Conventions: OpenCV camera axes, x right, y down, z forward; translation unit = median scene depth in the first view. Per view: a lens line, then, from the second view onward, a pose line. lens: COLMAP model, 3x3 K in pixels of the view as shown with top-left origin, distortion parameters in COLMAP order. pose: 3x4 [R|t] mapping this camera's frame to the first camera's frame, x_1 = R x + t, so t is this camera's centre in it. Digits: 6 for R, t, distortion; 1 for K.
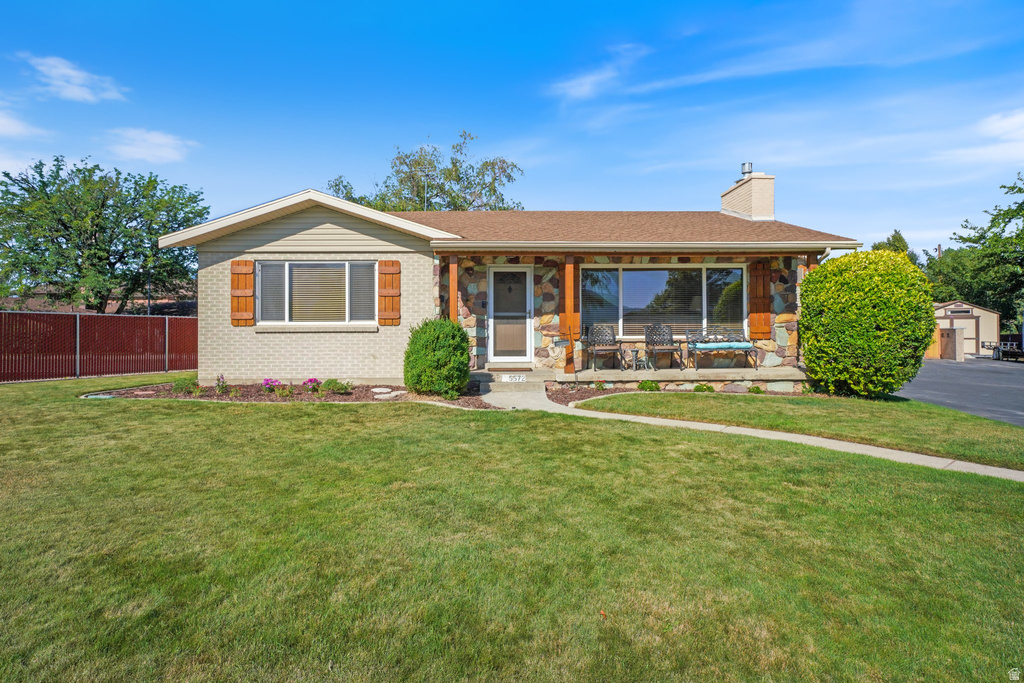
lens RADIAL K [[565.2, 0, 509.0], [0, 565.2, 324.9], [0, 0, 1]] dist [0.013377, -0.000345]
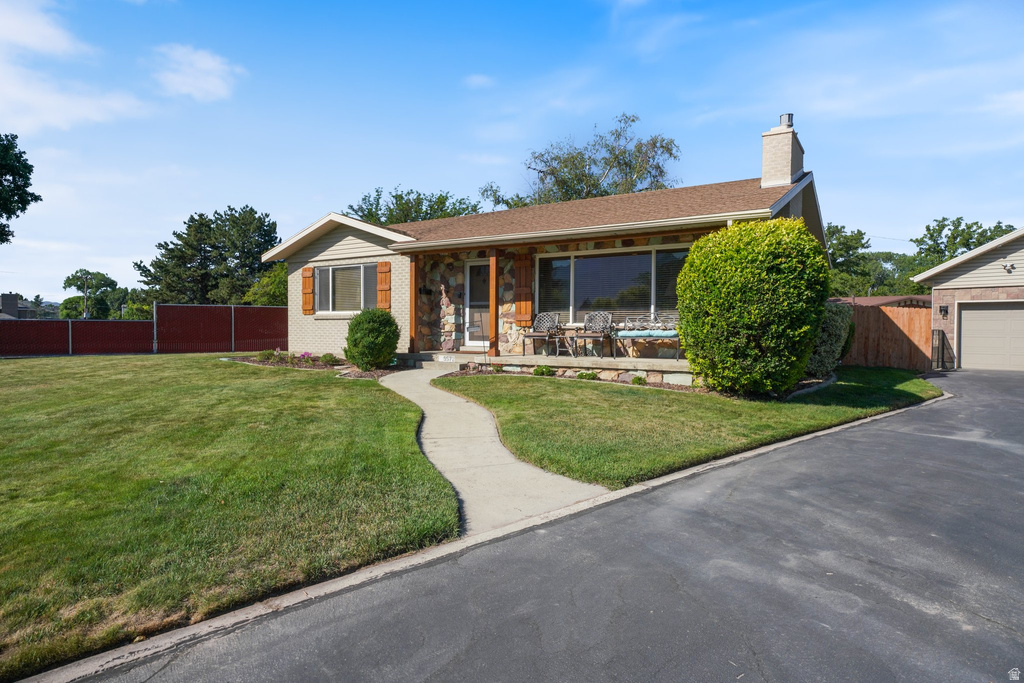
lens RADIAL K [[596.4, 0, 511.7], [0, 596.4, 339.9], [0, 0, 1]] dist [0.003672, -0.000318]
pose [[0.824317, 0.019852, -0.565780, 0.722512], [0.002572, 0.999243, 0.038809, 0.007896], [0.566122, -0.033446, 0.823642, 0.062132]]
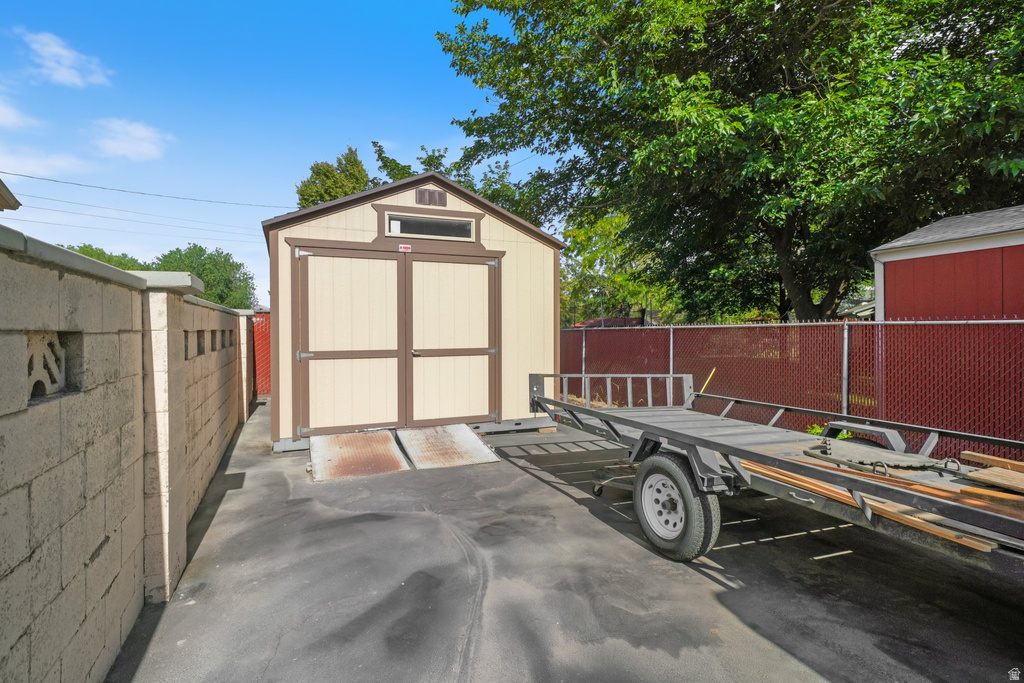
lens RADIAL K [[508.9, 0, 510.7], [0, 508.9, 337.1], [0, 0, 1]] dist [0.000064, -0.000007]
pose [[0.687684, -0.011279, 0.725922, 1.926050], [-0.012528, 0.999546, 0.027399, 0.036219], [-0.725902, -0.027936, 0.687231, 2.429754]]
